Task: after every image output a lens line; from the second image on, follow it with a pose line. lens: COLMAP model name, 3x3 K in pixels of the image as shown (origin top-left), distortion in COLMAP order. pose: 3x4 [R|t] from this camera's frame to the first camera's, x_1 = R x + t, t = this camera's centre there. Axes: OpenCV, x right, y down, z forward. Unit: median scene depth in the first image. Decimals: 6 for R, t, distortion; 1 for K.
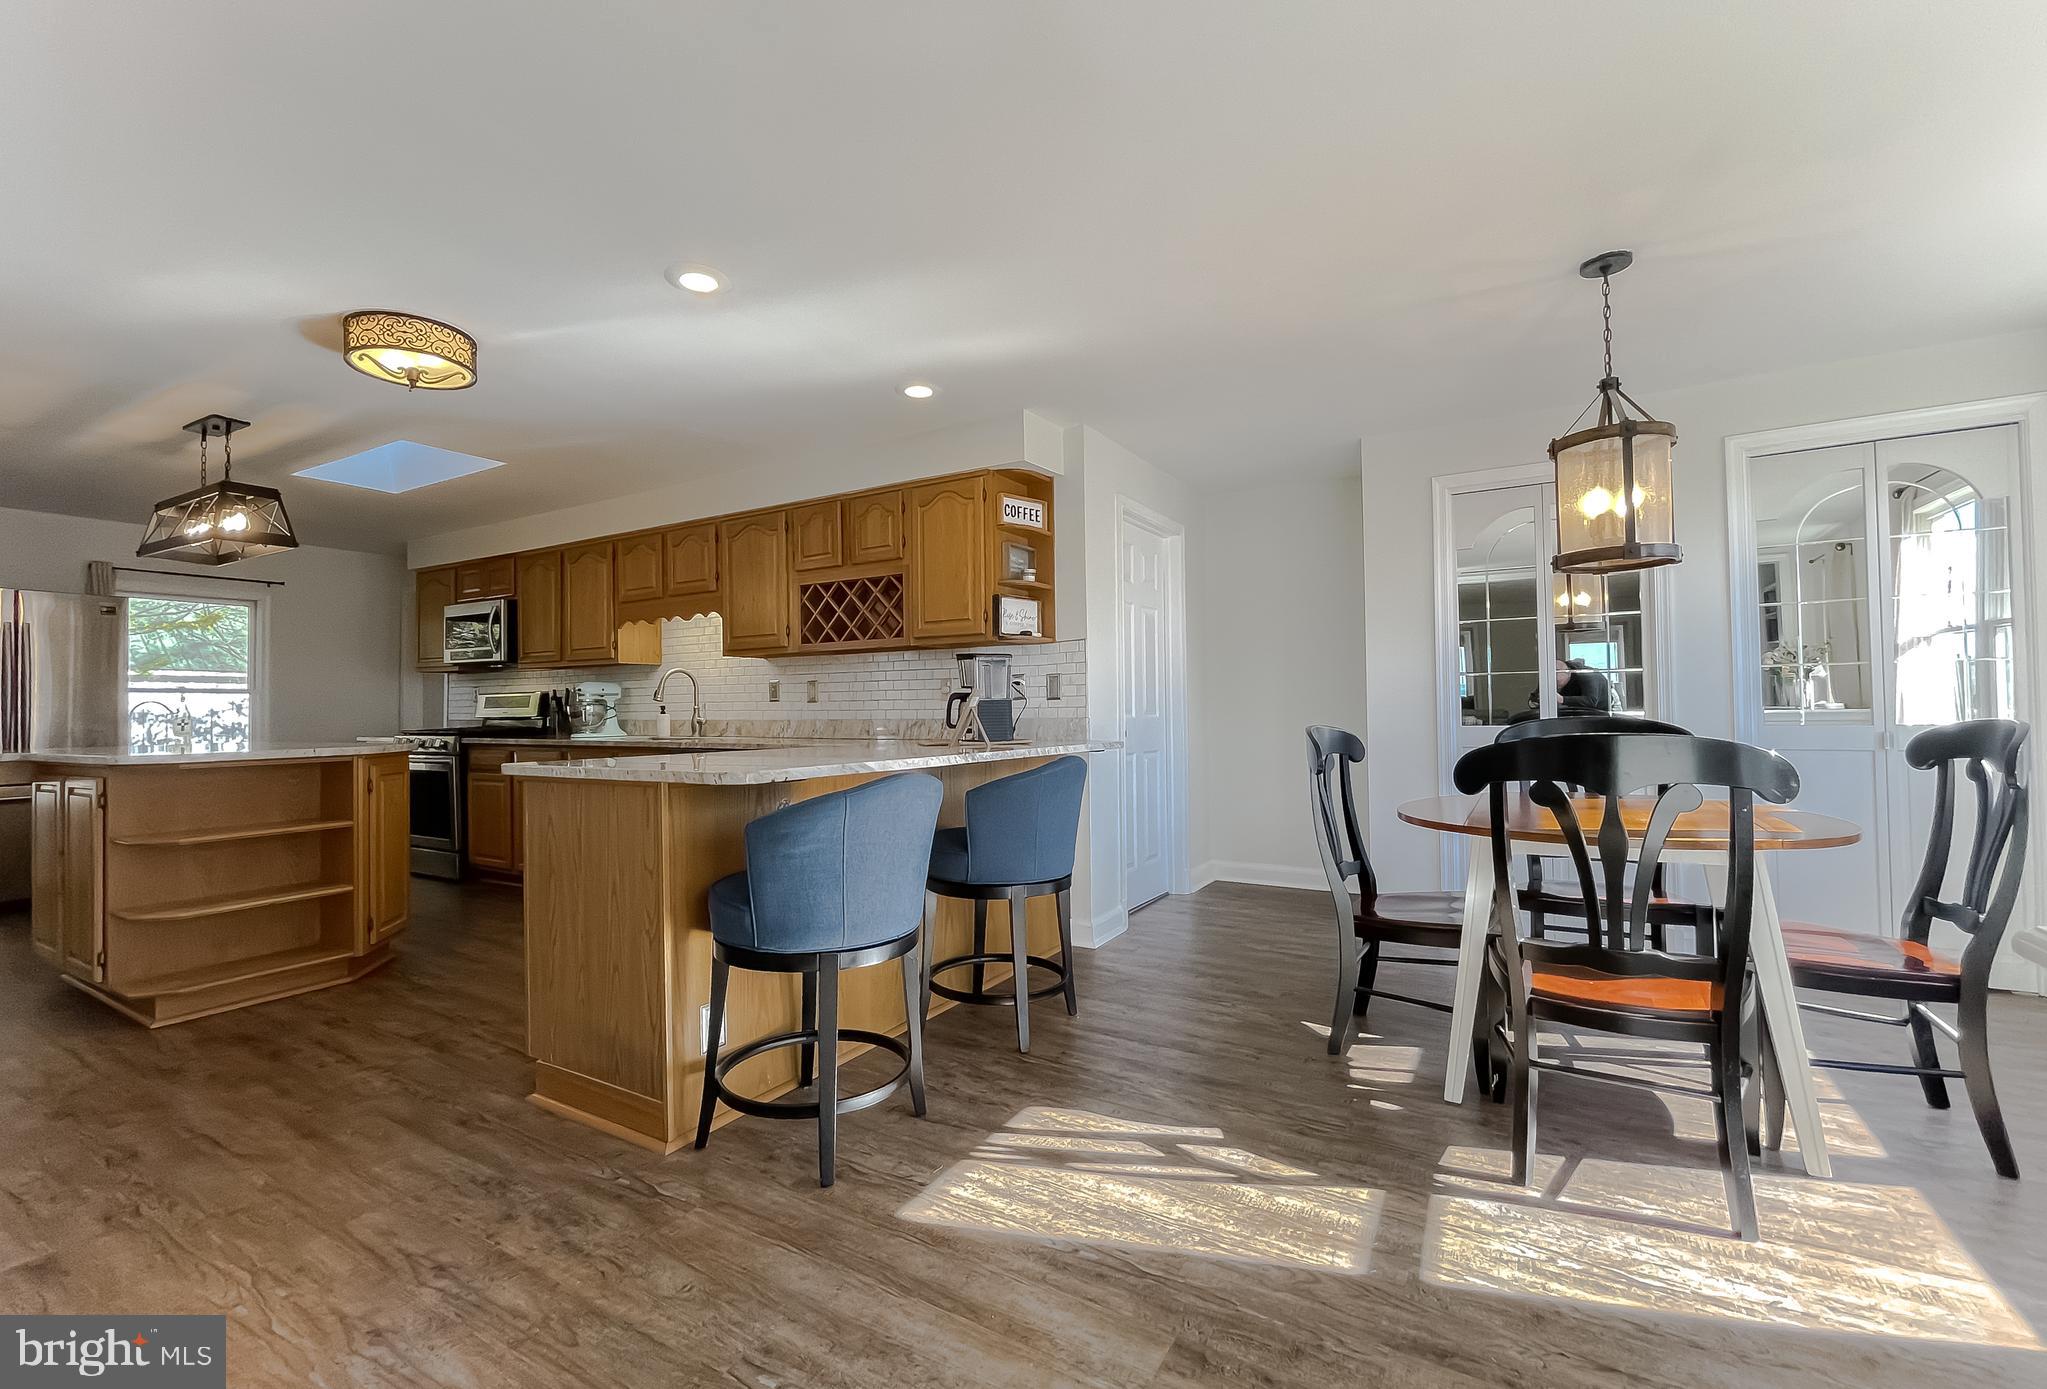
lens RADIAL K [[864.1, 0, 1017.0], [0, 864.1, 692.9], [0, 0, 1]] dist [-0.000745, 0.000736]
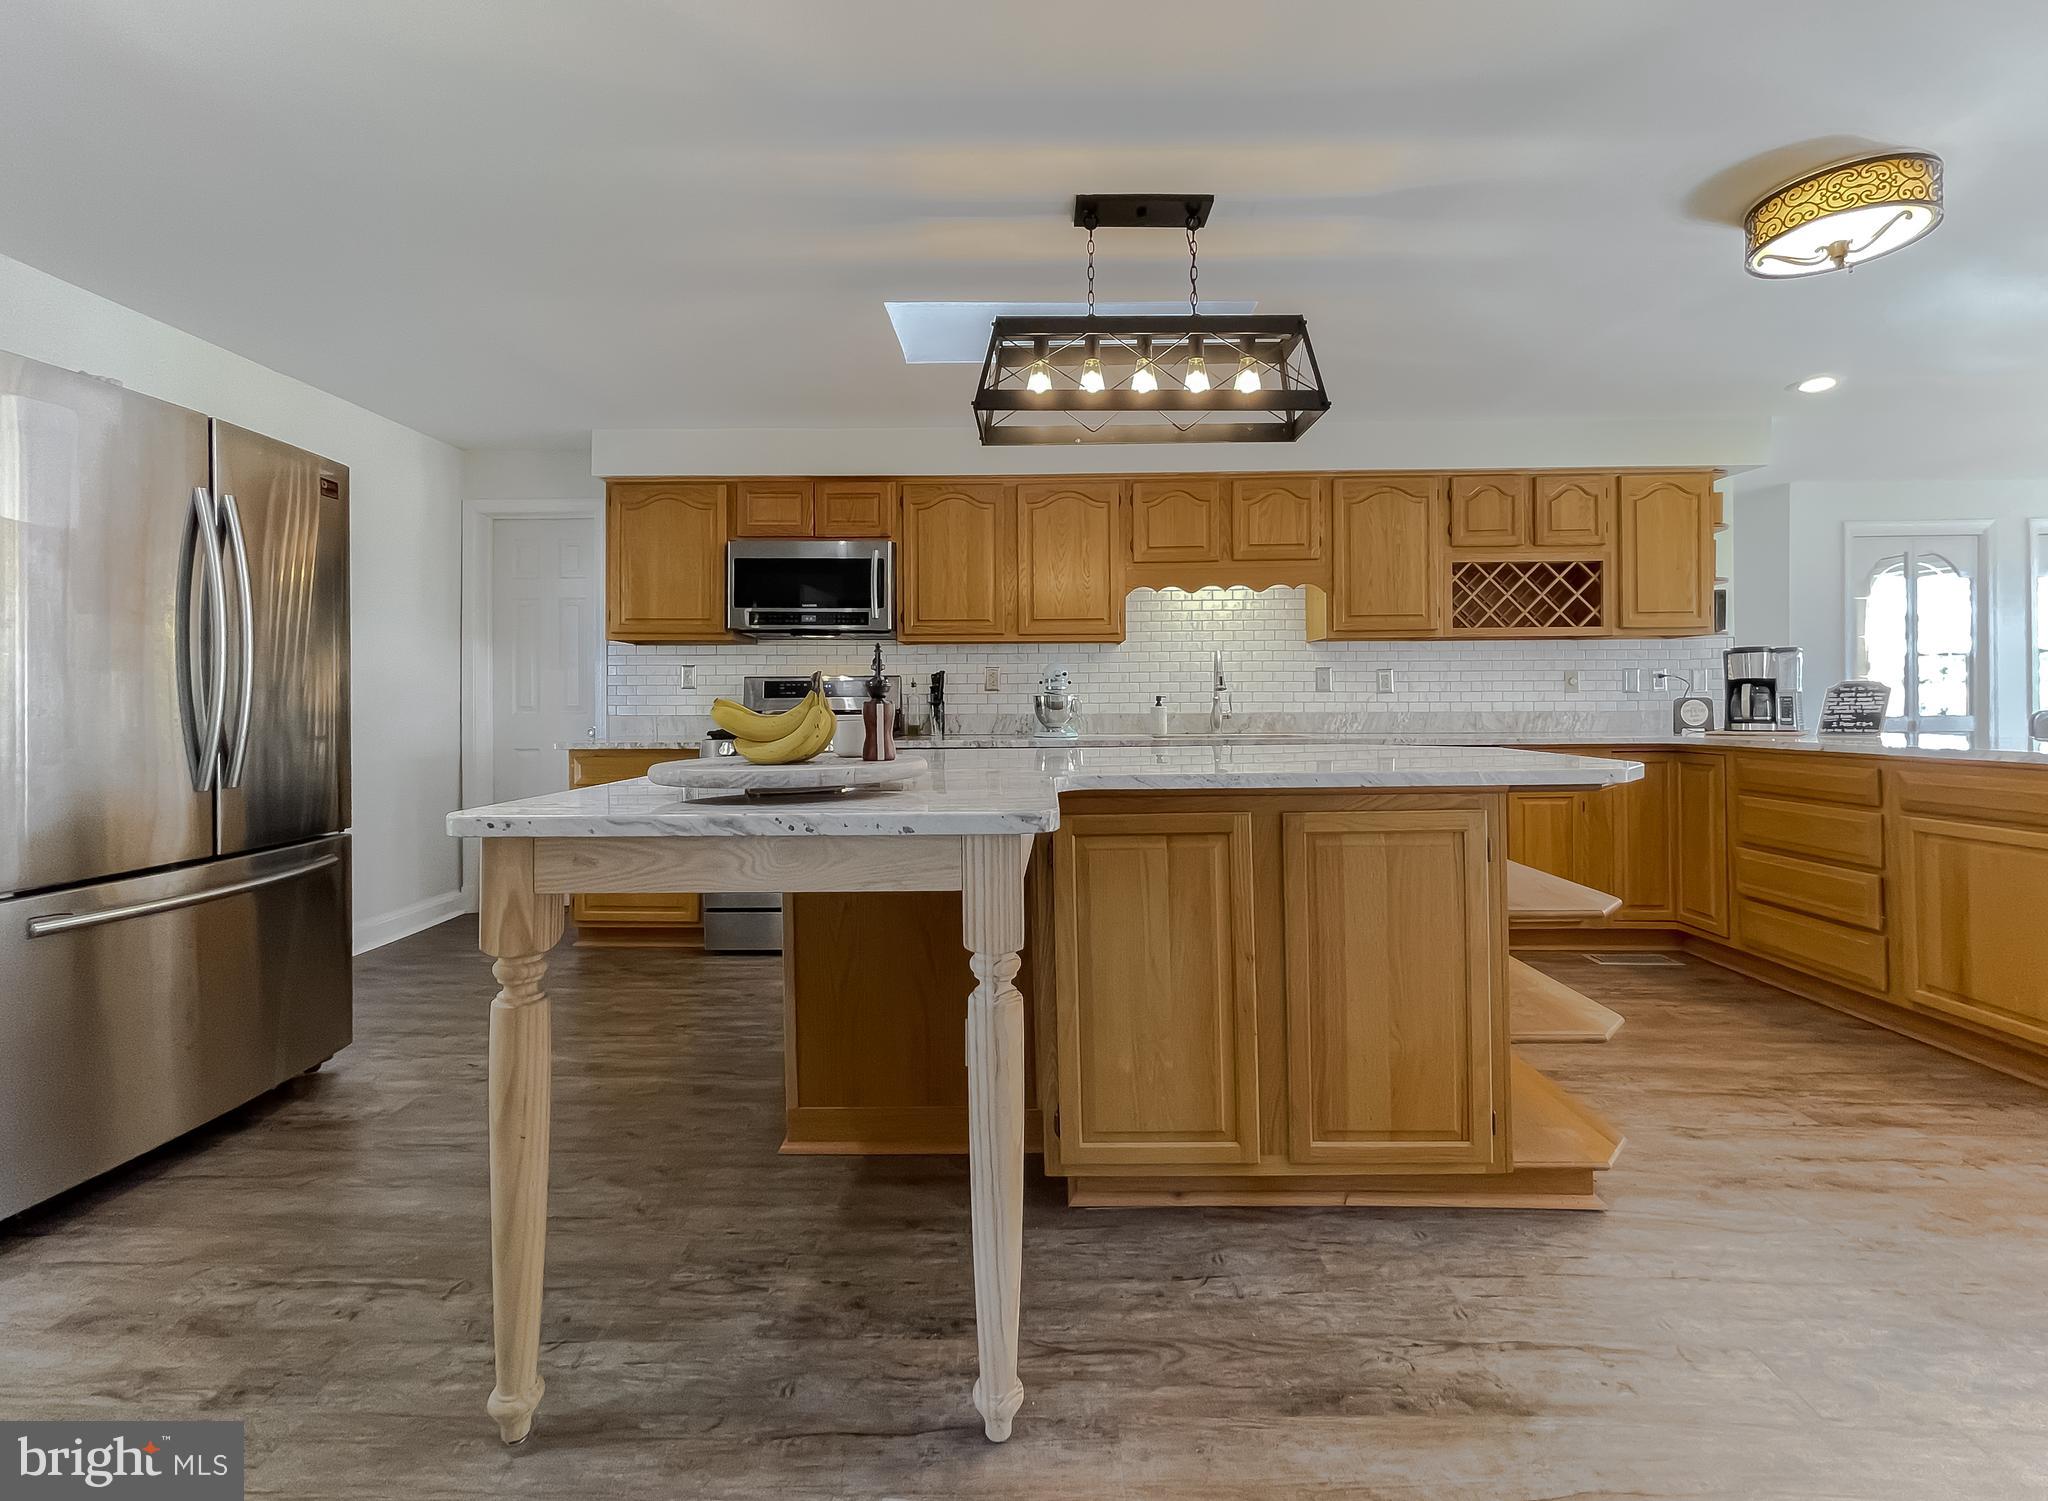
lens RADIAL K [[856.8, 0, 1013.7], [0, 856.8, 701.9], [0, 0, 1]] dist [-0.000004, 0.000343]
pose [[0.870911, 0.006413, 0.491399, -1.393056], [-0.012253, 0.999887, 0.008668, 0.023504], [-0.491288, -0.013570, 0.870891, 0.572430]]
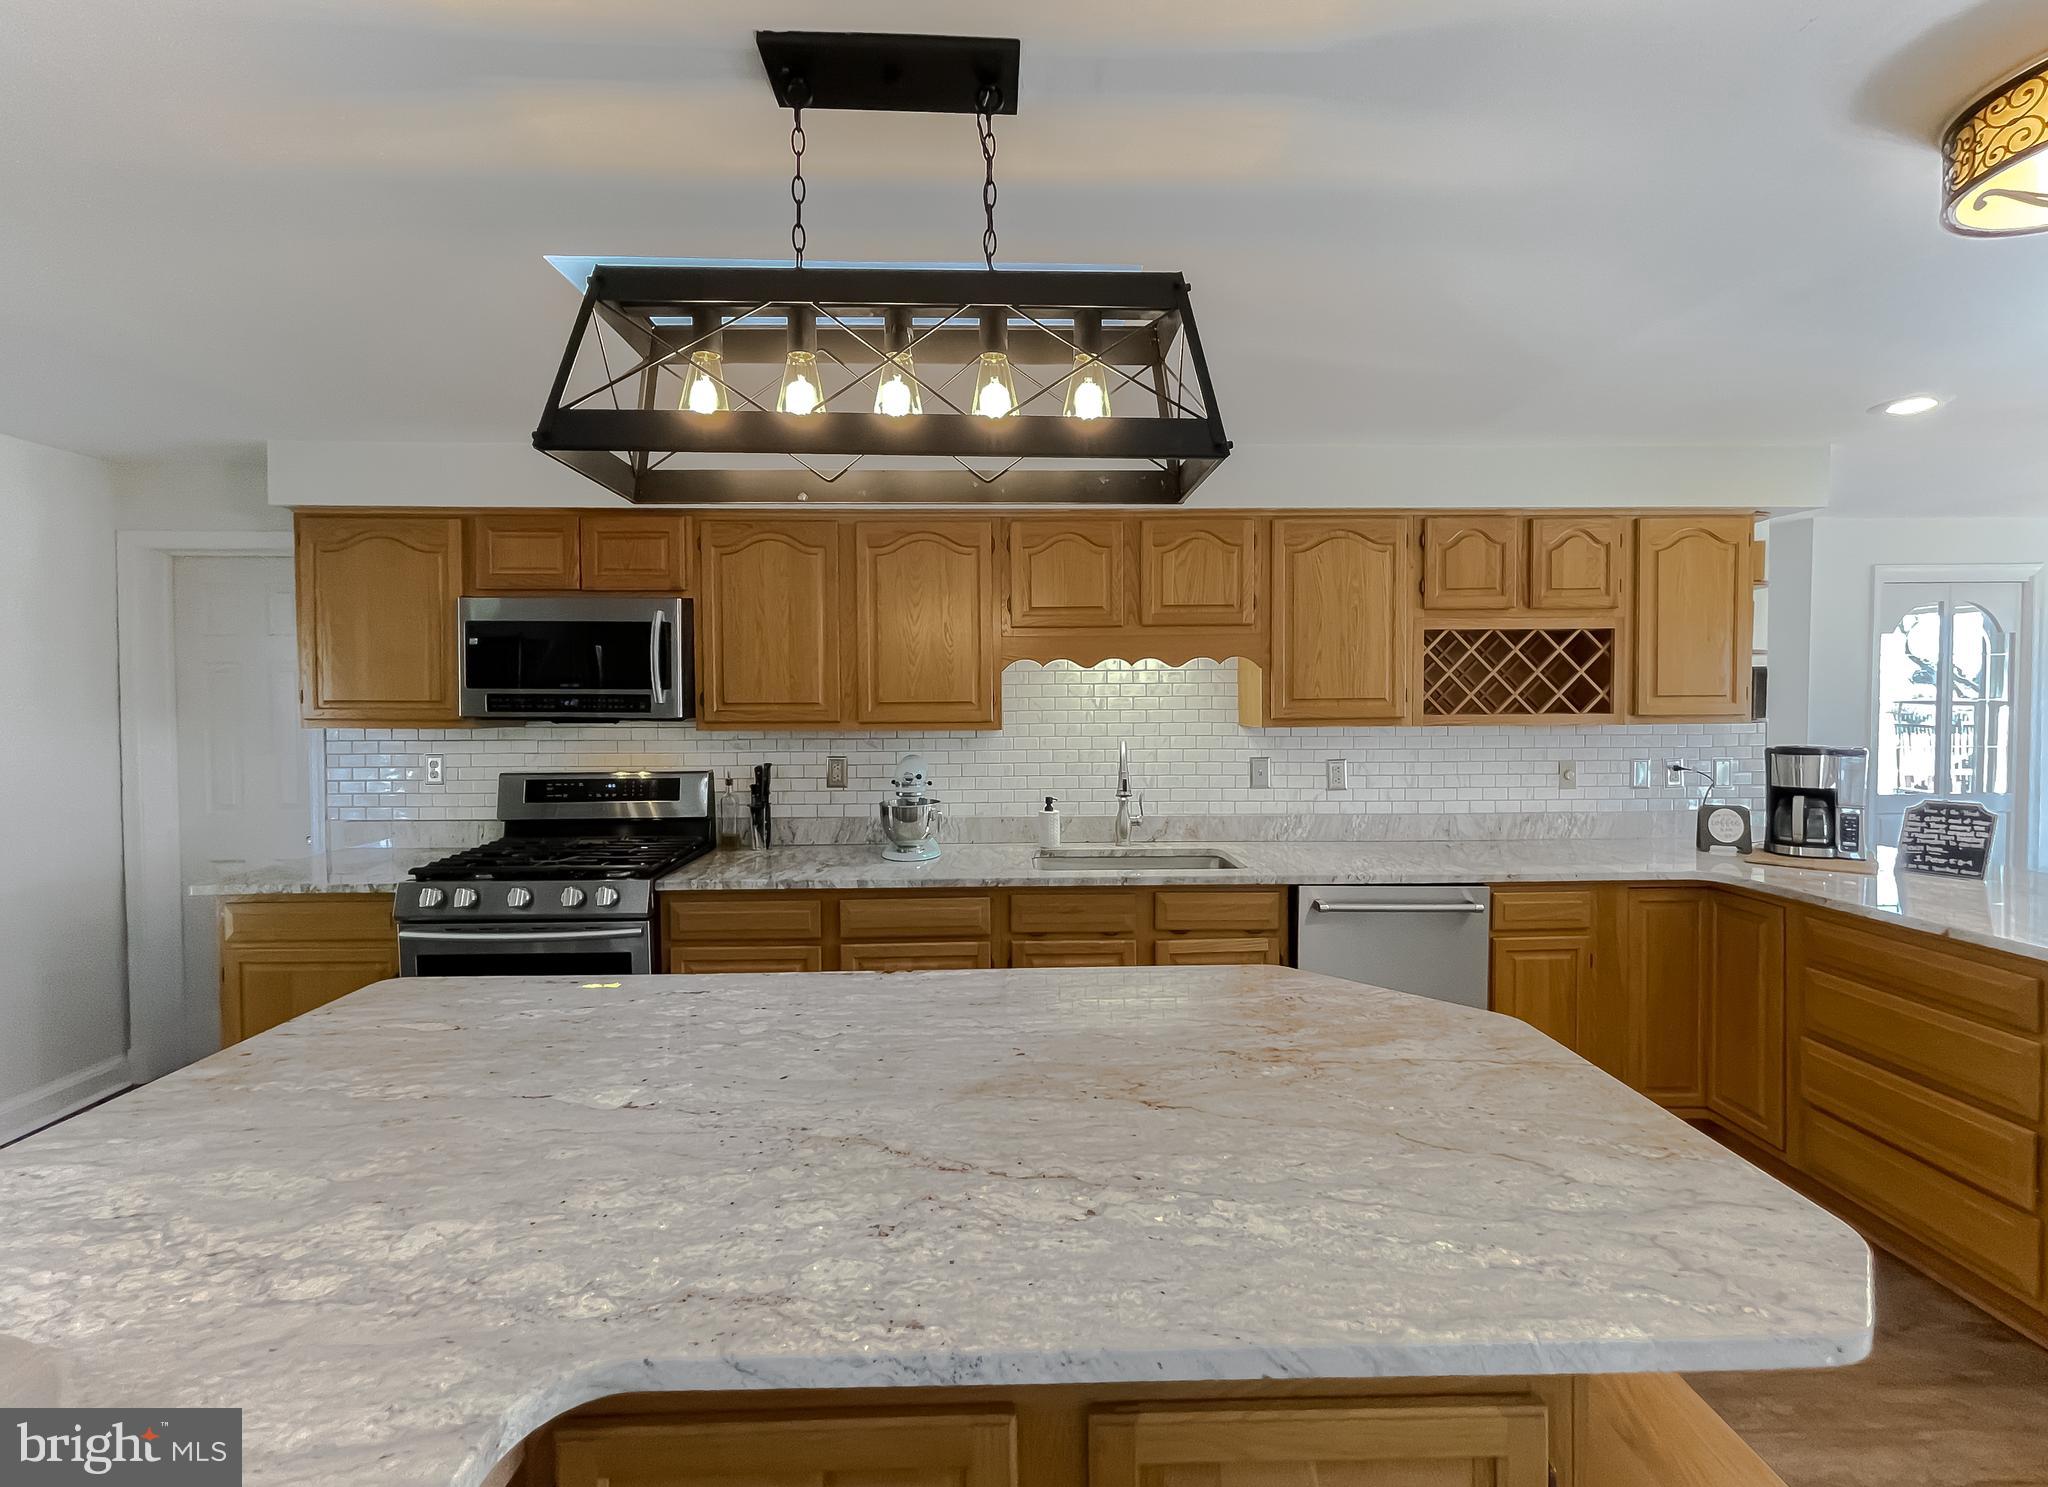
lens RADIAL K [[851.0, 0, 1013.9], [0, 851.0, 722.4], [0, 0, 1]] dist [-0.000132, -0.000148]
pose [[0.849491, -0.008273, 0.527538, -1.142110], [-0.012561, 0.999276, 0.035899, -0.090592], [-0.527453, -0.037123, 0.848773, 0.760418]]
